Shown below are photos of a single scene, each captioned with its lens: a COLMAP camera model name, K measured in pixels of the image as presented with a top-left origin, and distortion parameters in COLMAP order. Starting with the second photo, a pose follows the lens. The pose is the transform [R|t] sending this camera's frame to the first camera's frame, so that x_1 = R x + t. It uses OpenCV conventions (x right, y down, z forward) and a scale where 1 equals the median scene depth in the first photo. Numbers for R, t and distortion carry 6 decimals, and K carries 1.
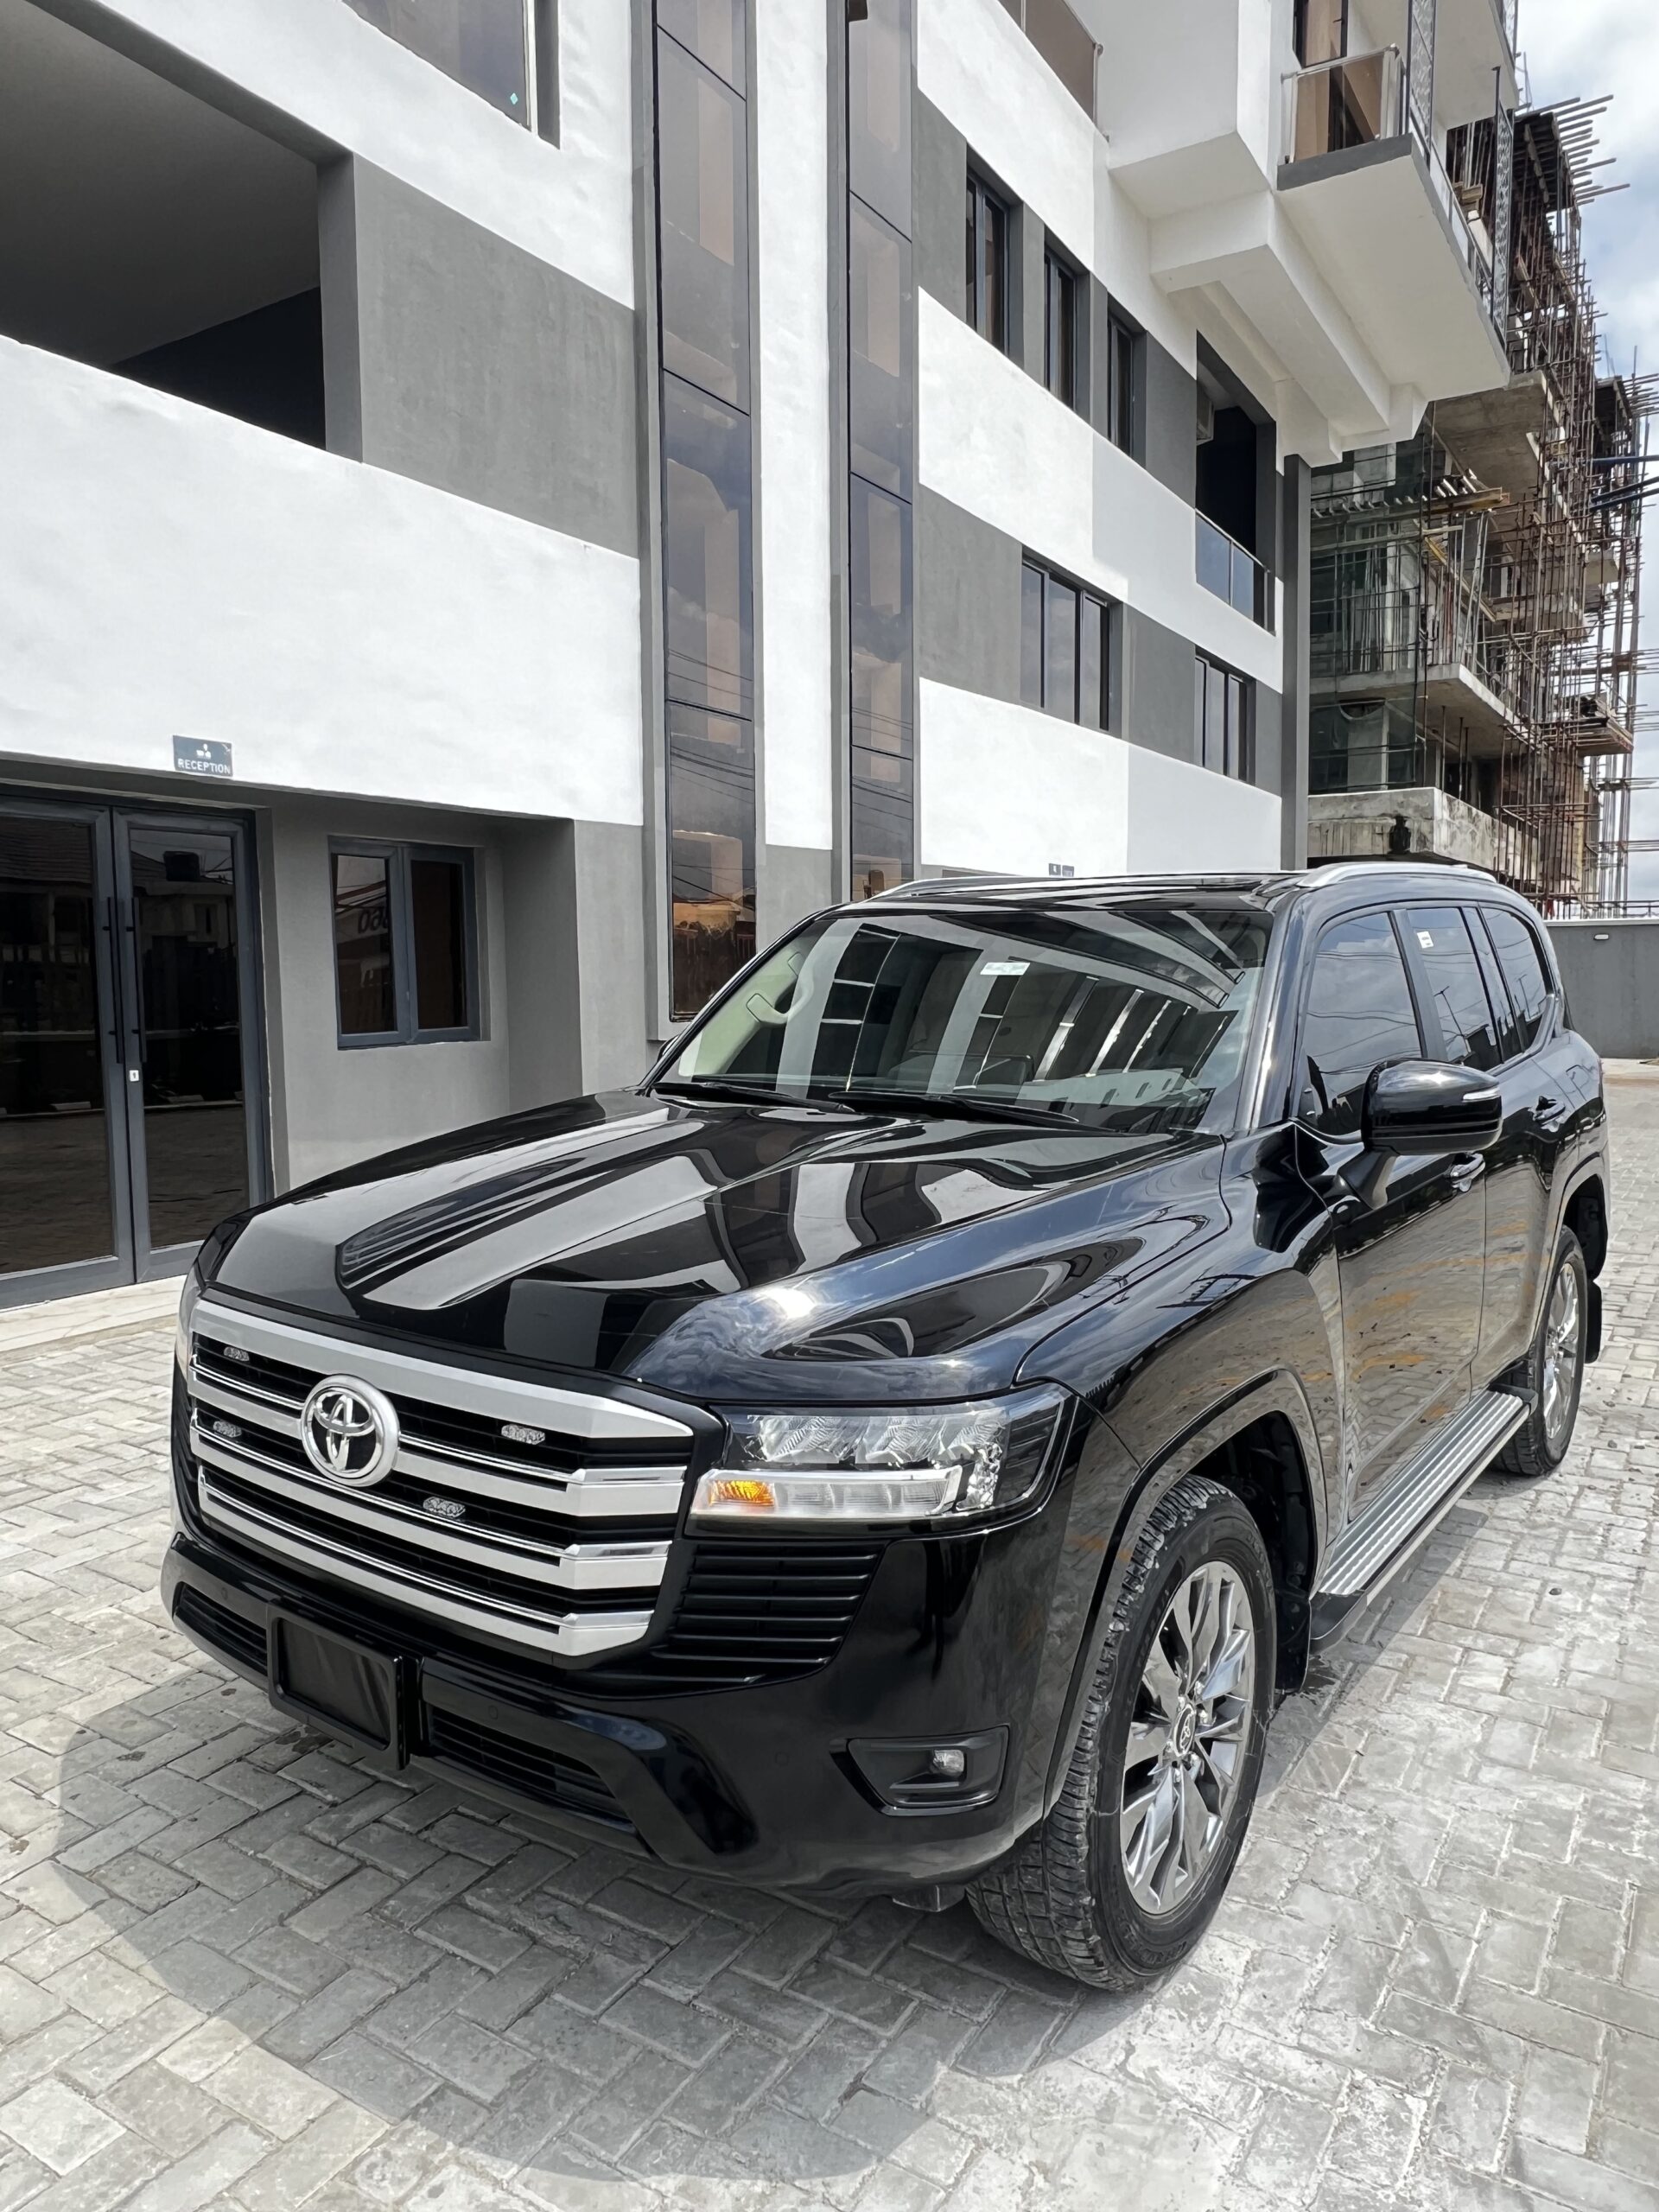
lens RADIAL K [[1517.4, 0, 807.6], [0, 1517.4, 1103.9], [0, 0, 1]] dist [-0.004470, 0.003911]
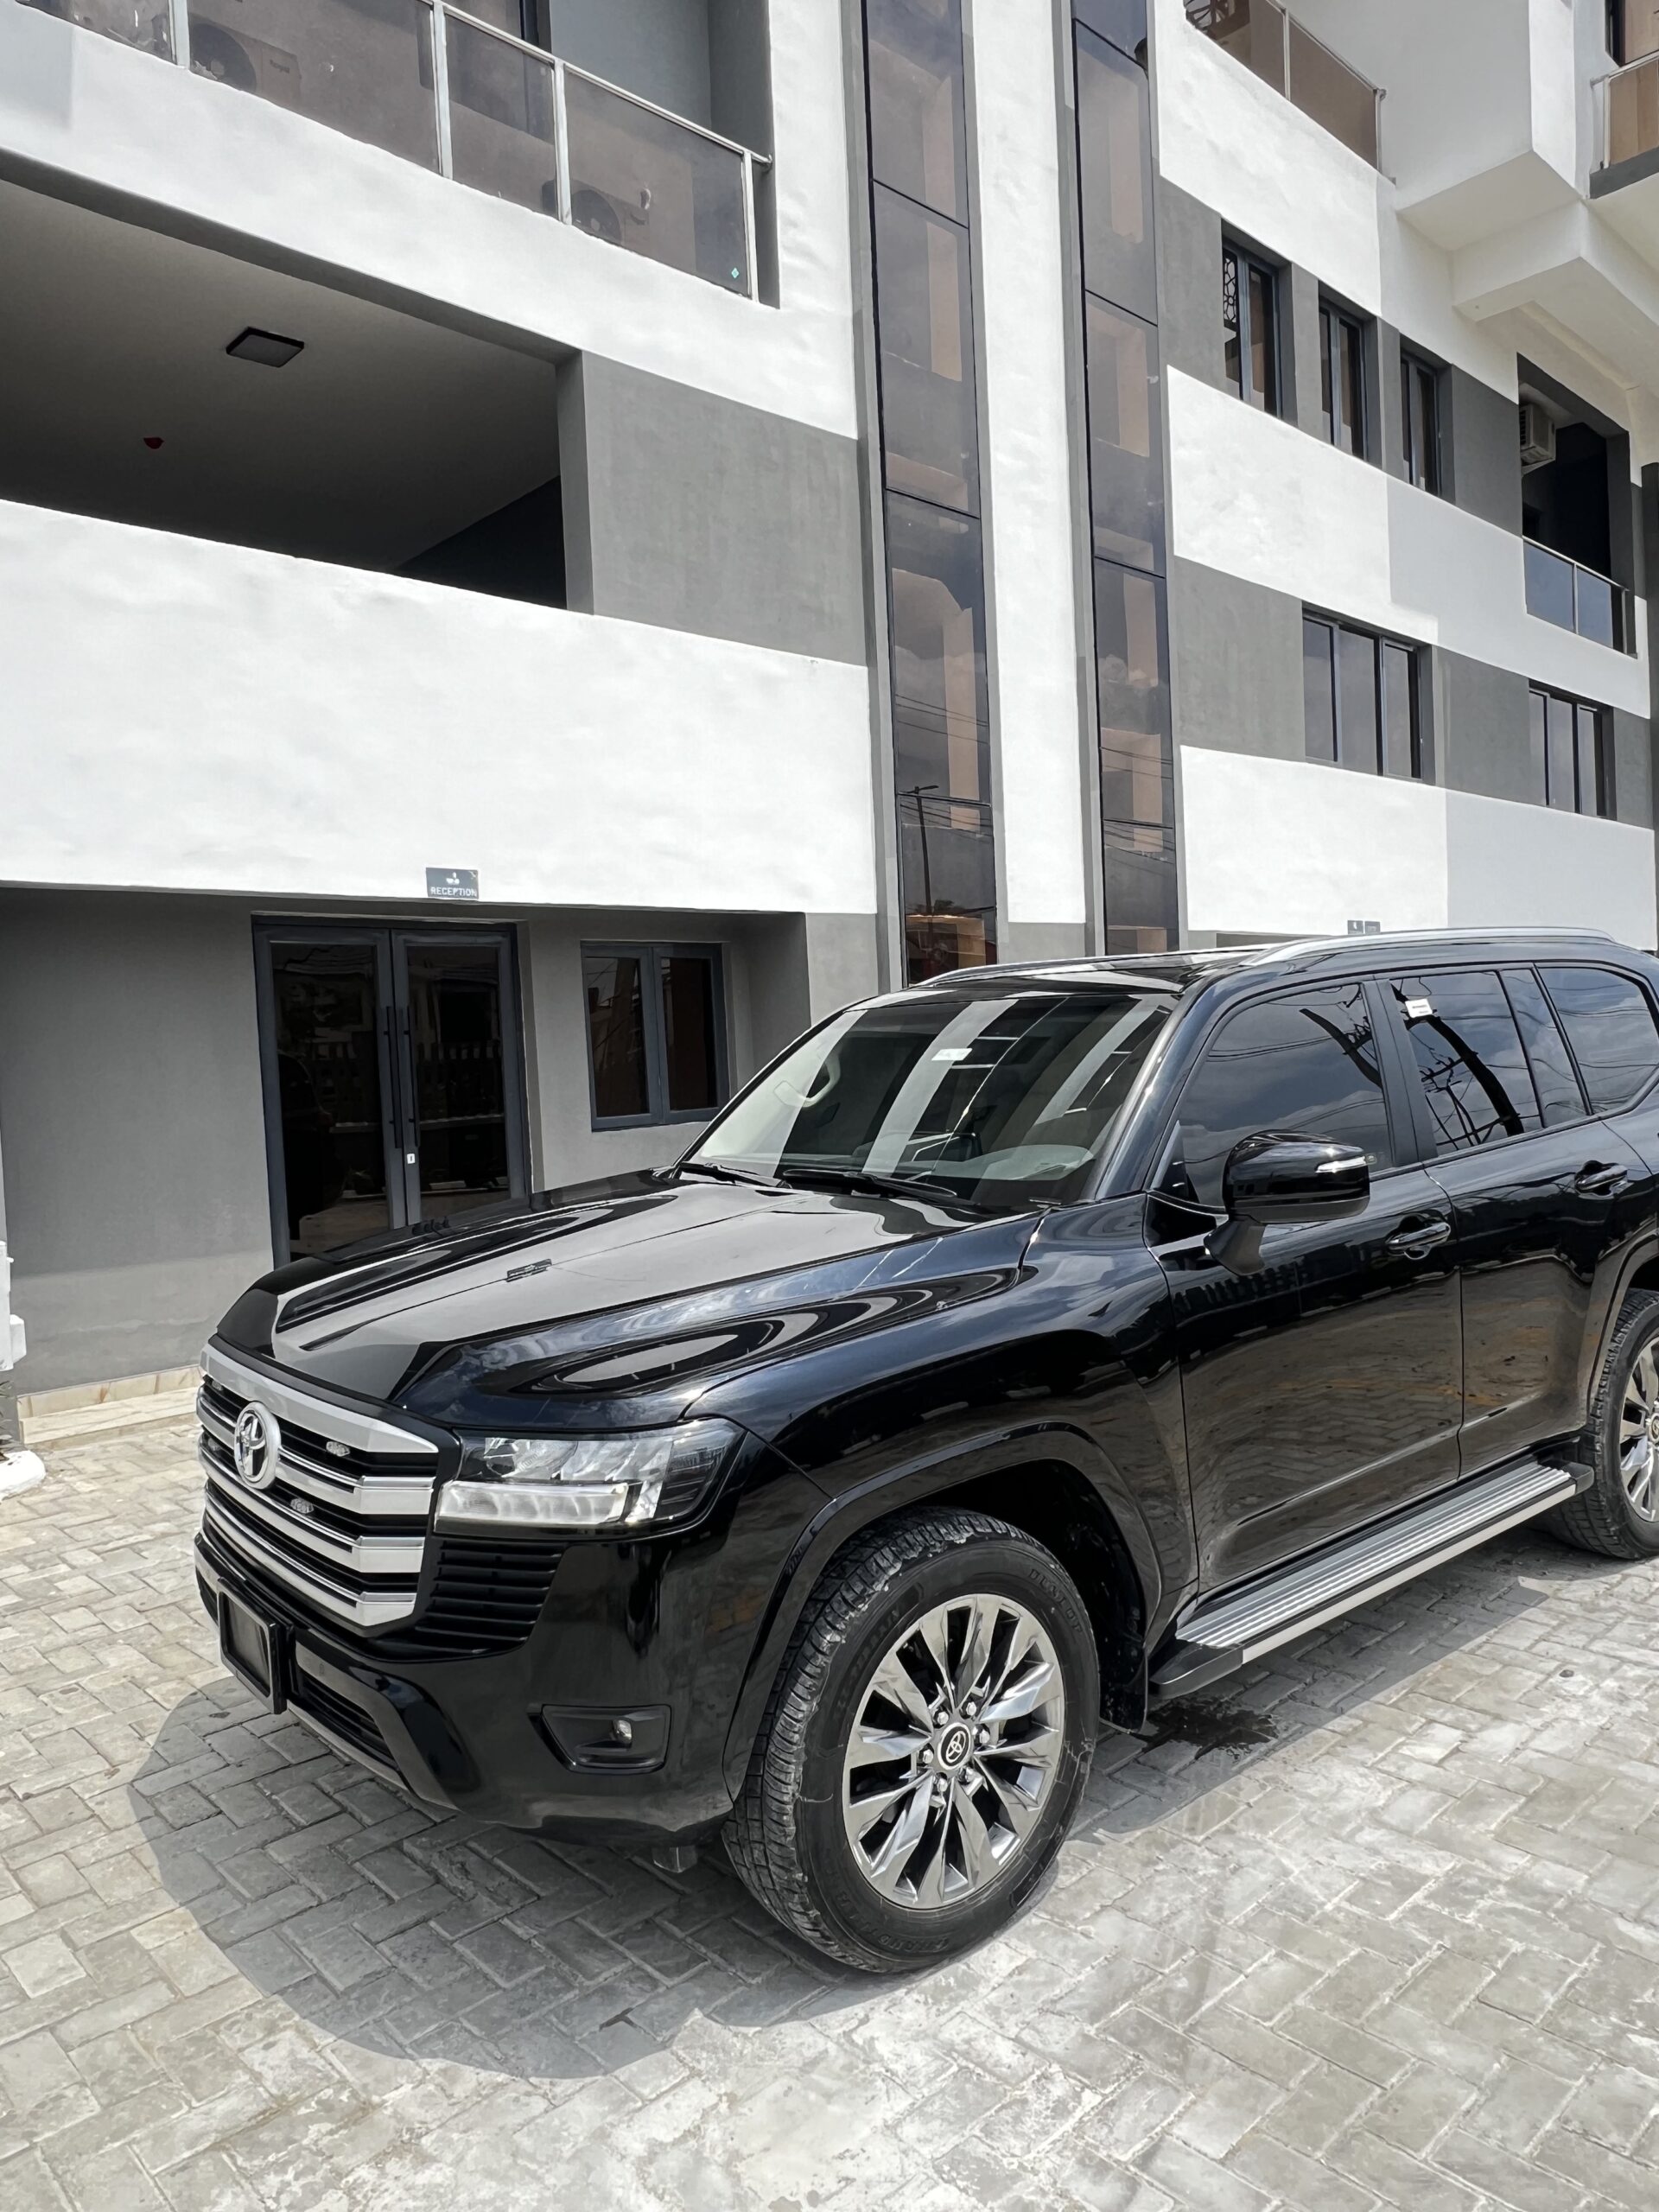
lens RADIAL K [[1517.4, 0, 807.6], [0, 1517.4, 1103.9], [0, 0, 1]] dist [-0.004470, 0.003911]
pose [[0.965665, -0.026114, -0.258476, 0.117980], [0.014495, 0.998801, -0.046758, -0.001535], [0.259387, 0.041406, 0.964885, -0.031450]]
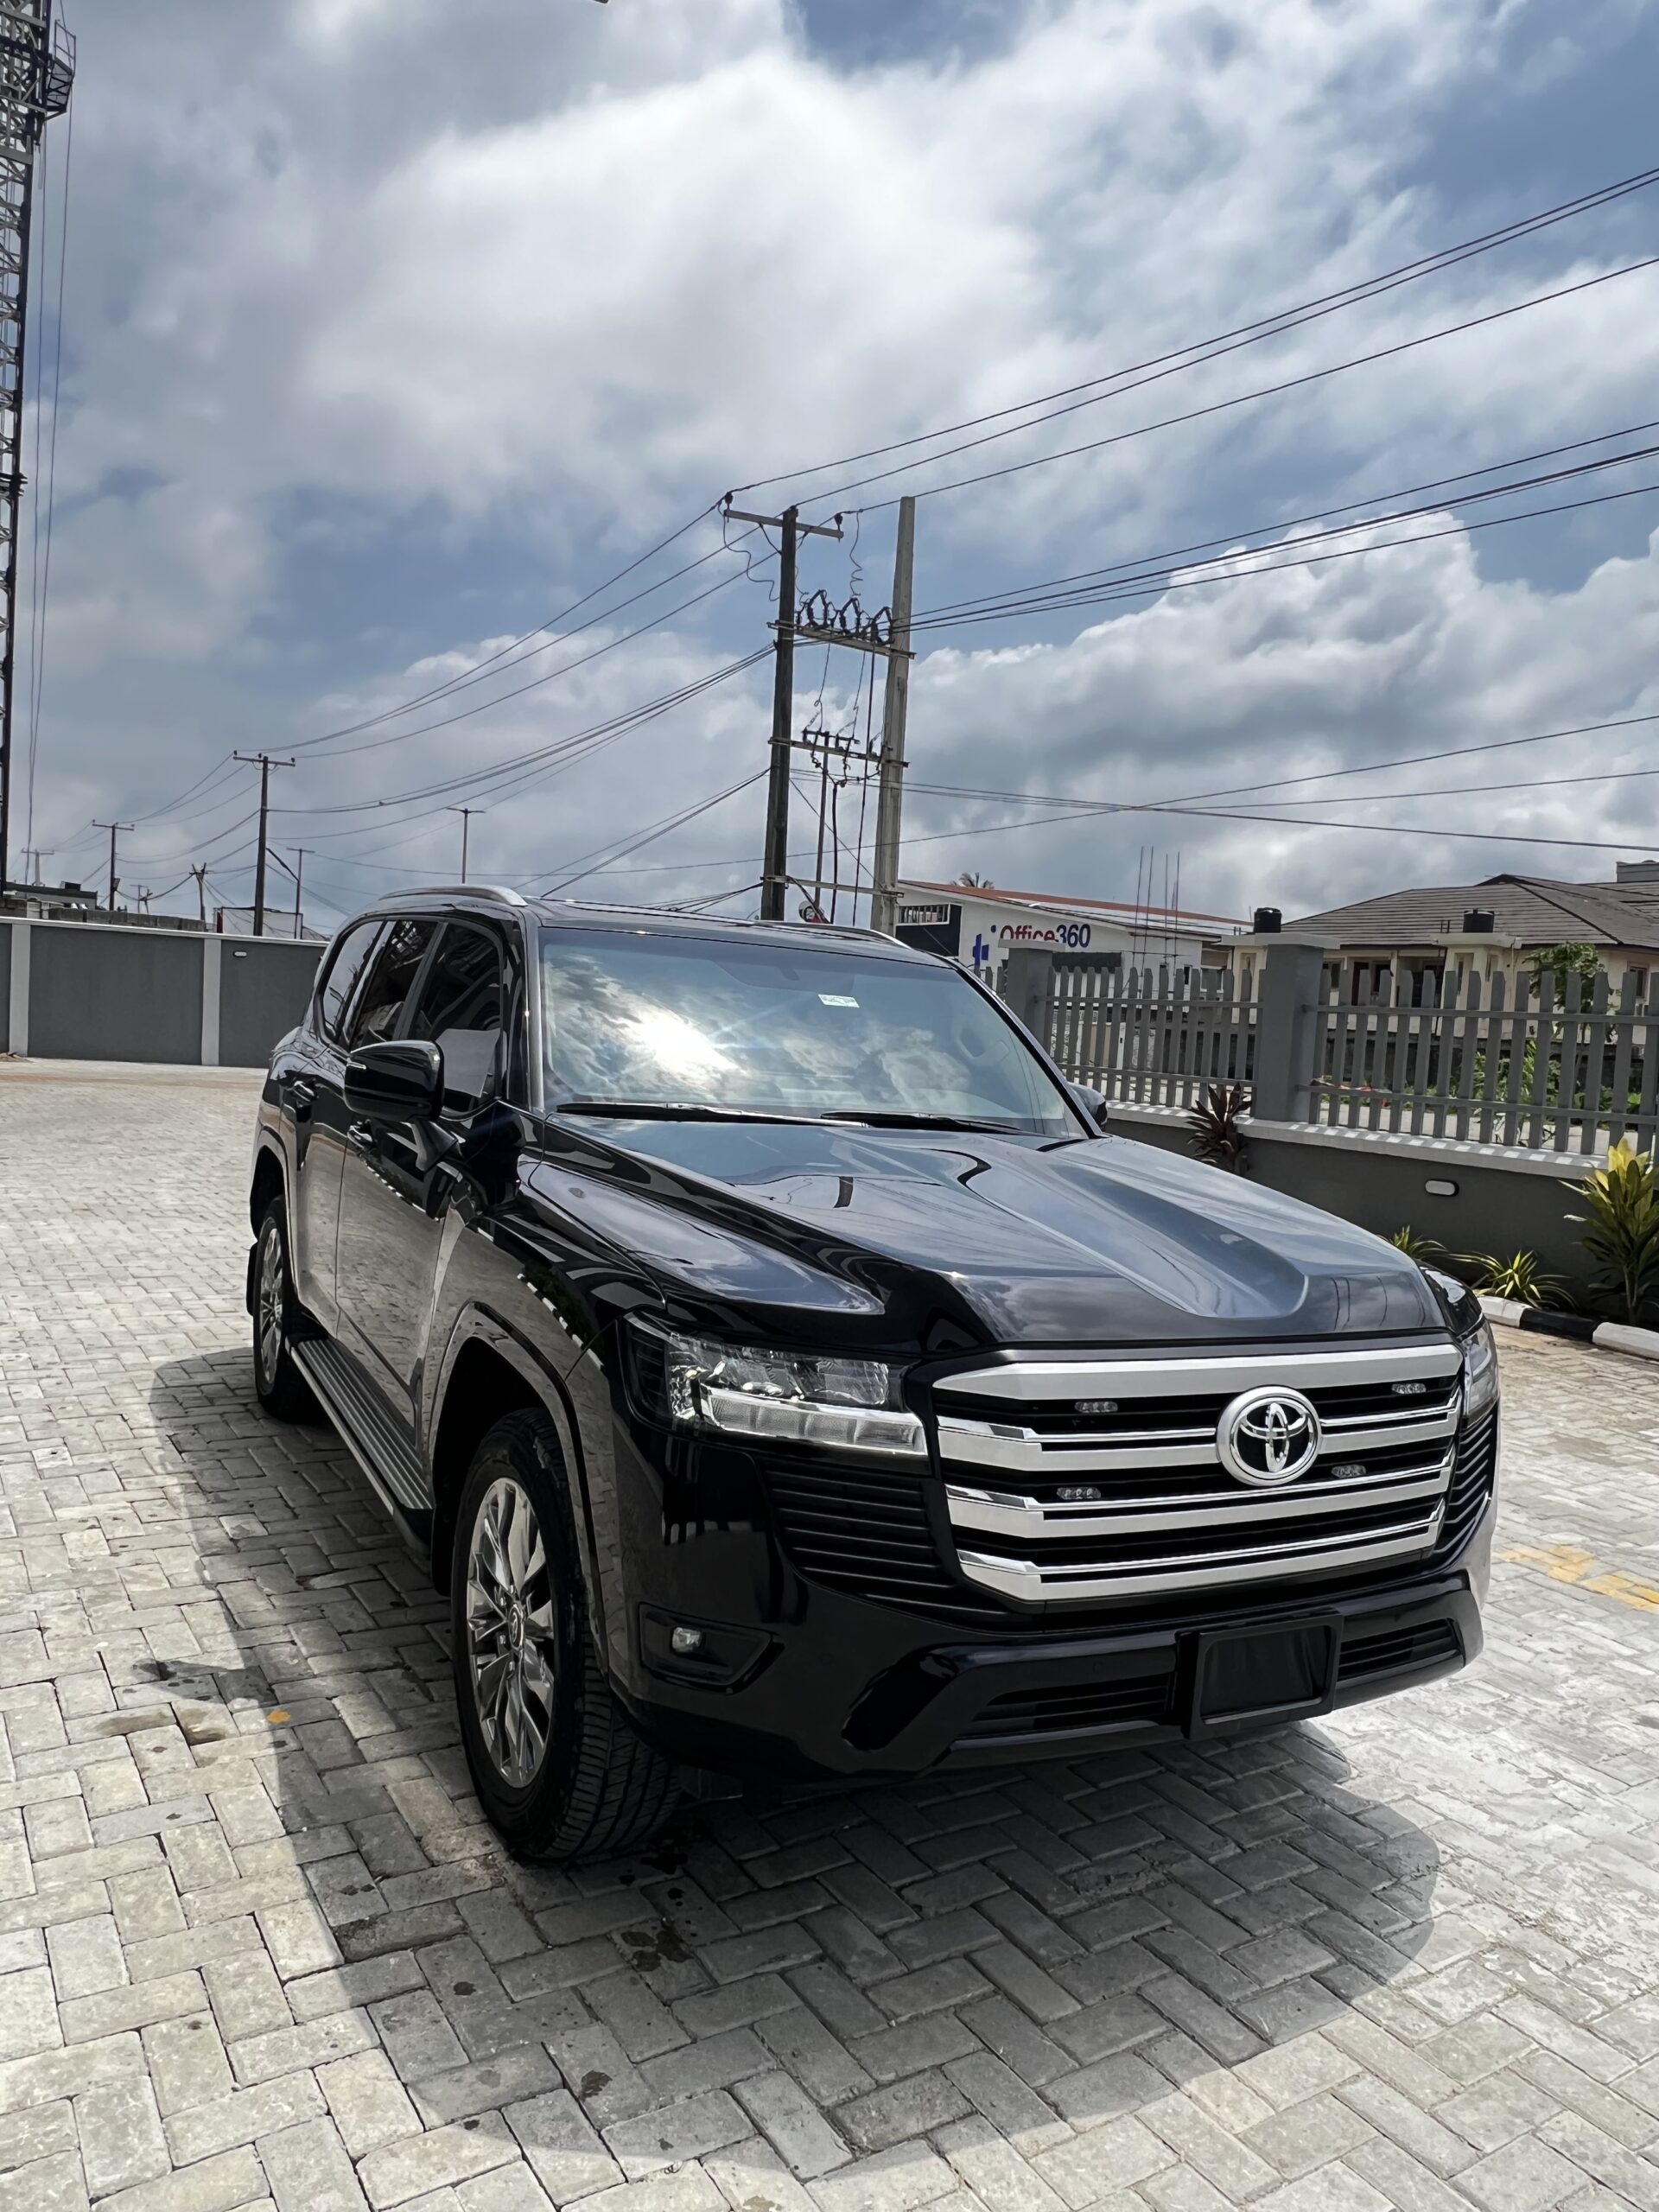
lens RADIAL K [[1487.2, 0, 832.0], [0, 1487.2, 1002.8], [0, 0, 1]] dist [-0.000604, -0.001830]
pose [[0.414558, 0.044819, 0.908919, -0.352950], [0.004808, 0.998665, -0.051438, -0.012523], [-0.910010, 0.025694, 0.413789, 0.200646]]
